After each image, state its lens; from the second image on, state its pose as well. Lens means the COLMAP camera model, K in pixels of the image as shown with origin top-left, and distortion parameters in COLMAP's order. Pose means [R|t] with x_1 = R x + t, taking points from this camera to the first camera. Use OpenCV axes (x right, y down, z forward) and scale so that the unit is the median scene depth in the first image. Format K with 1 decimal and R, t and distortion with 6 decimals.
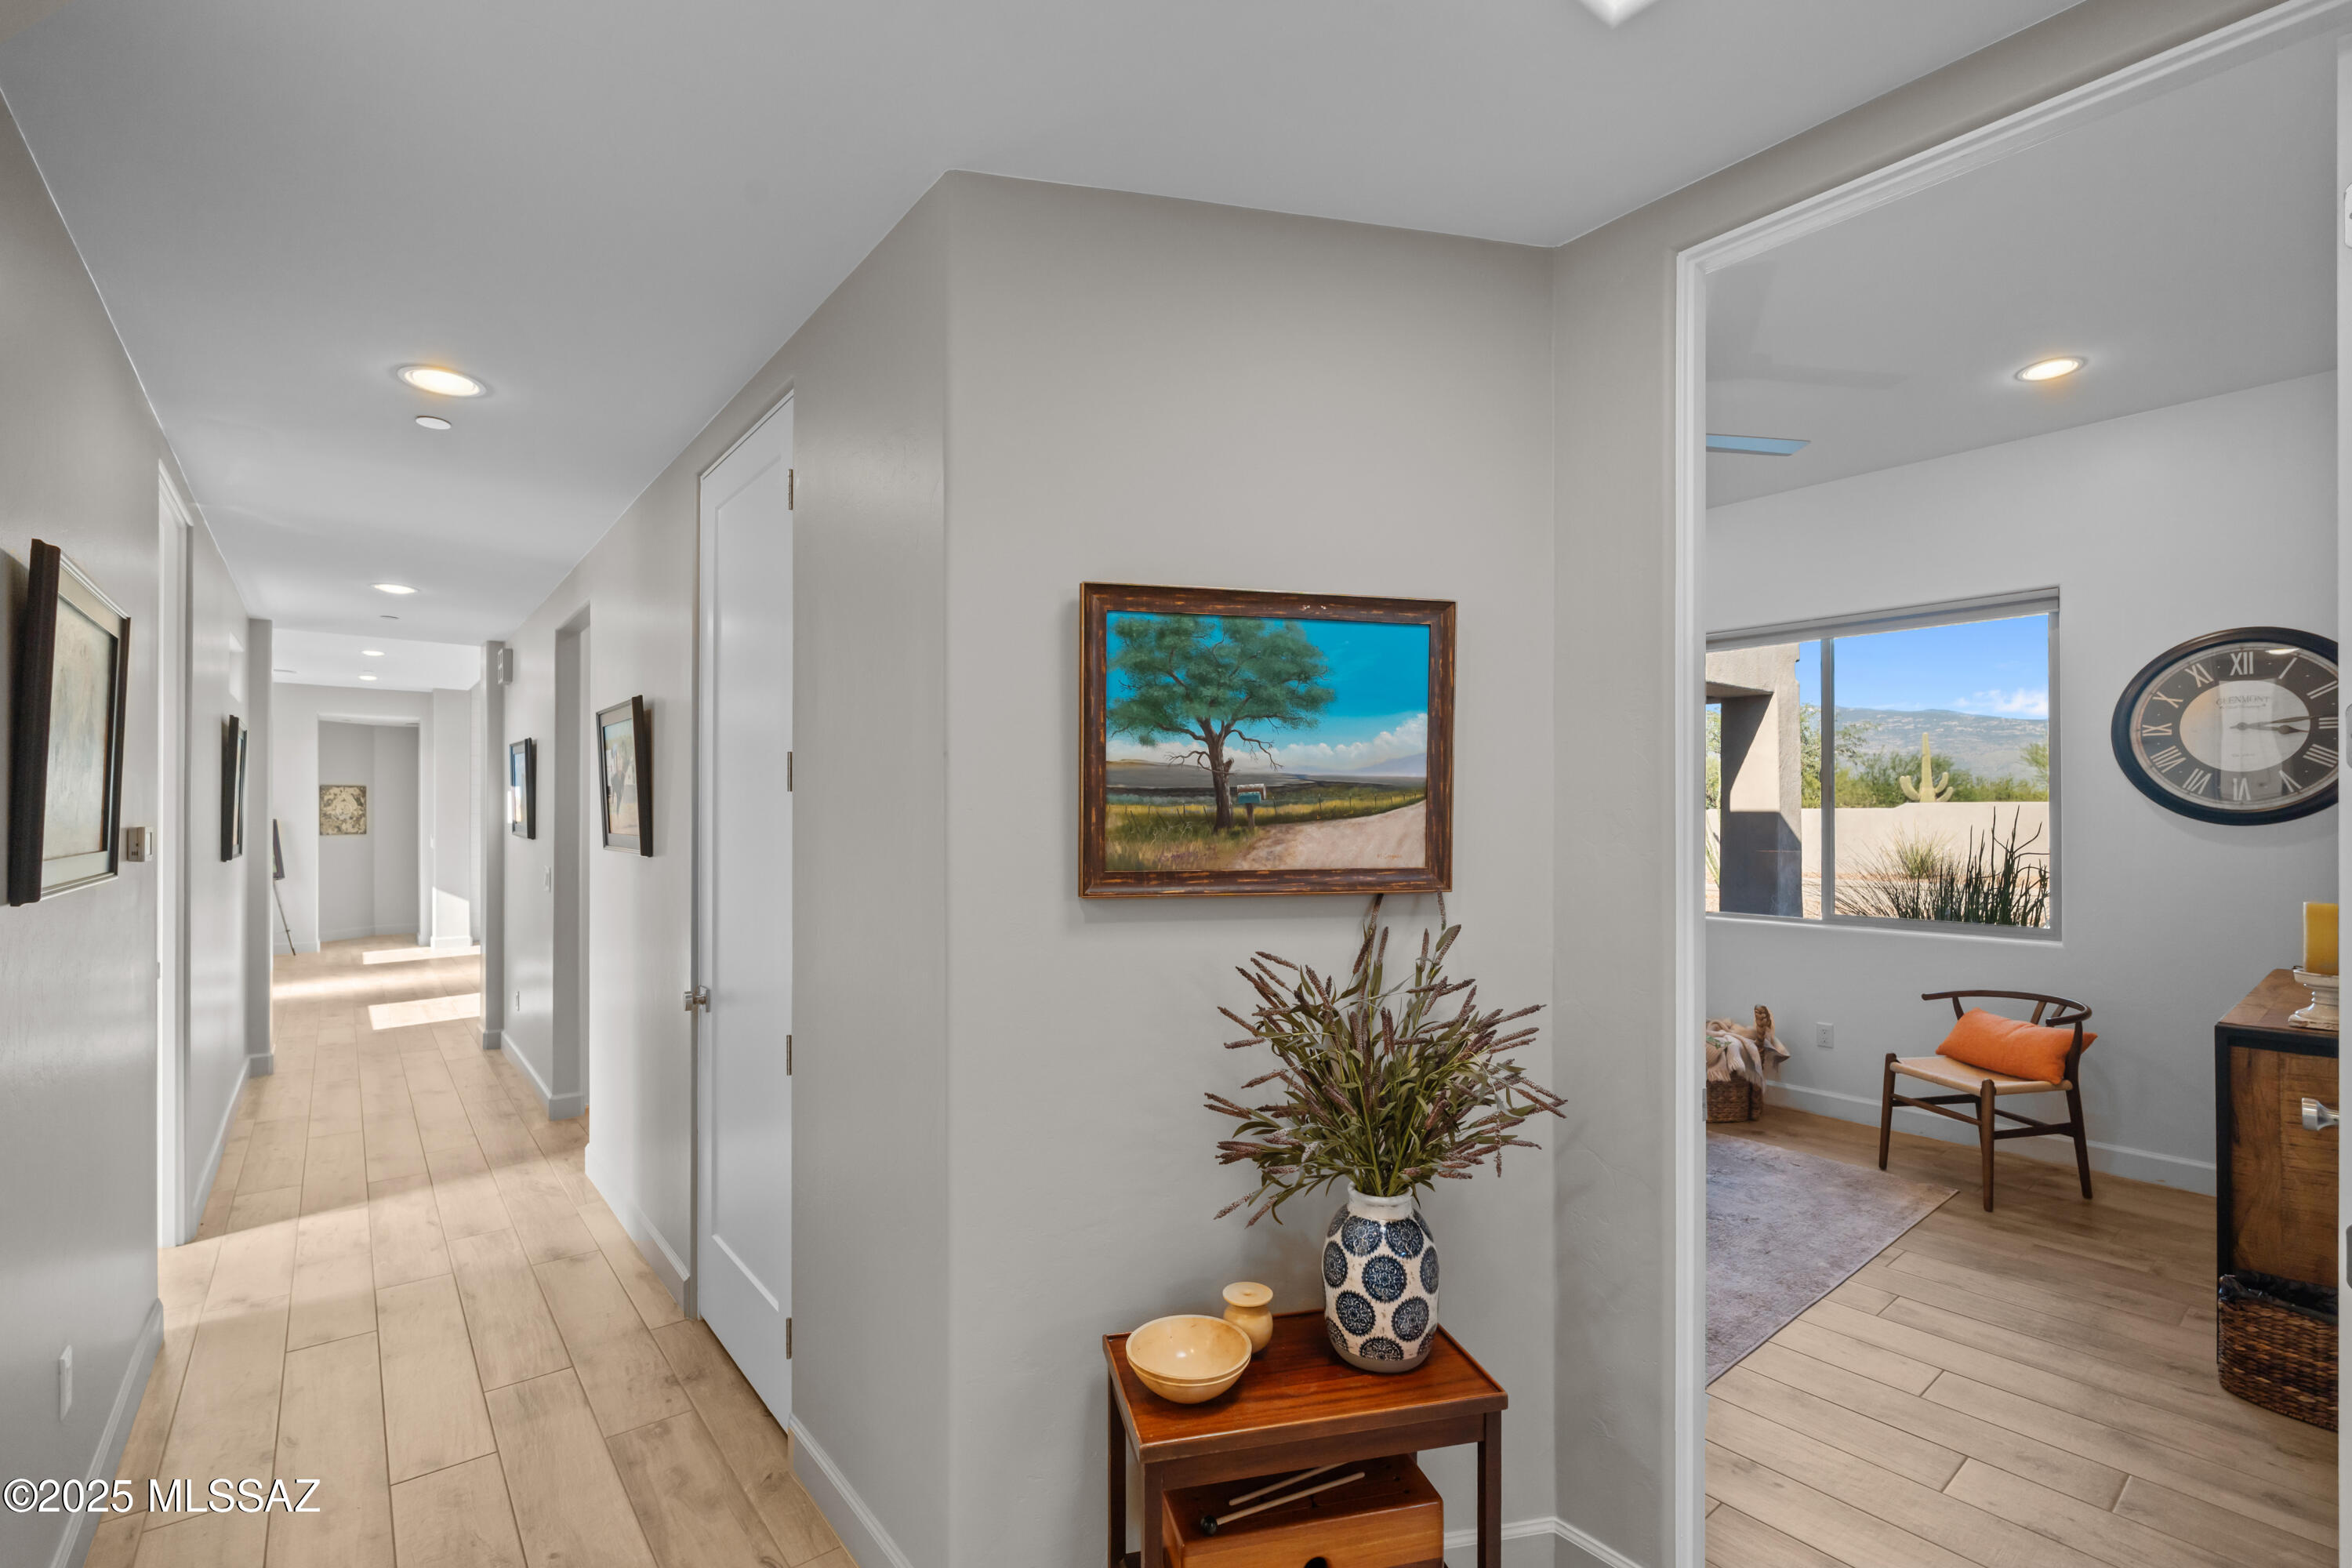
lens RADIAL K [[1032.8, 0, 1172.3], [0, 1032.8, 812.0], [0, 0, 1]] dist [-0.002061, 0.000290]
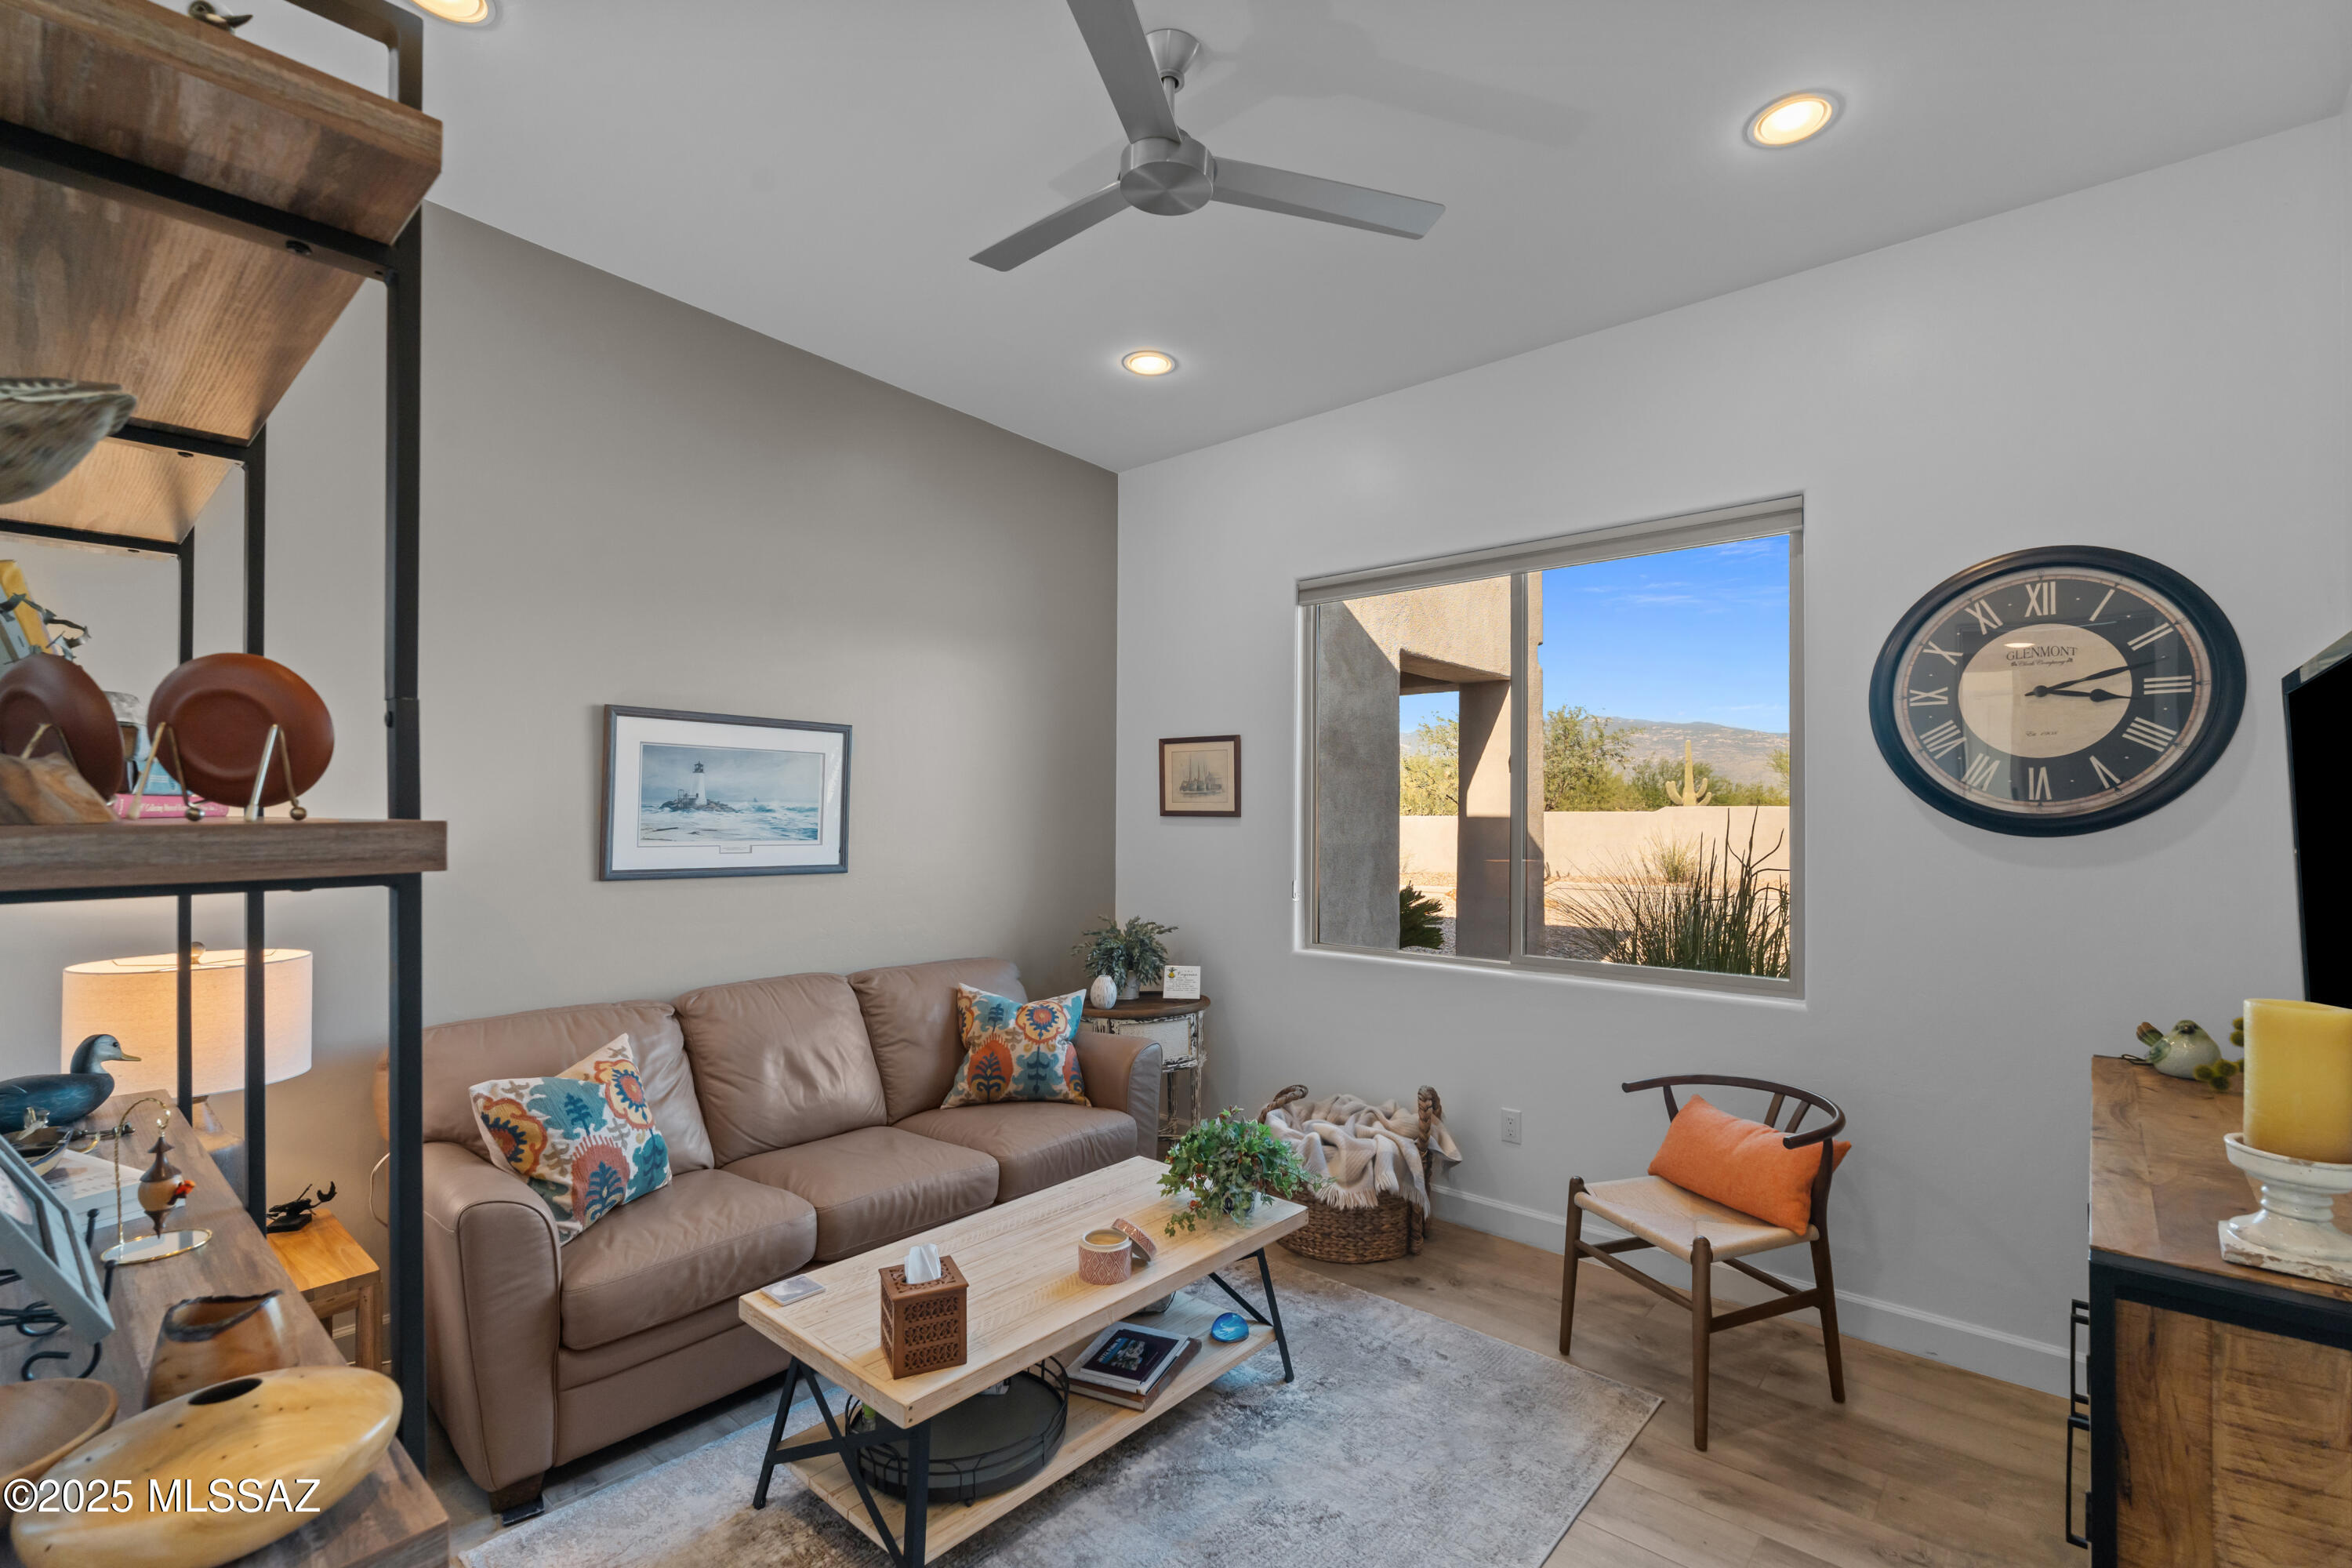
lens RADIAL K [[1053.3, 0, 1157.4], [0, 1053.3, 822.3], [0, 0, 1]] dist [-0.001406, -0.000810]
pose [[0.986995, -0.001271, 0.160745, 0.328399], [0.000306, 0.999982, 0.006028, -0.000410], [-0.160750, -0.005901, 0.986978, 0.383057]]
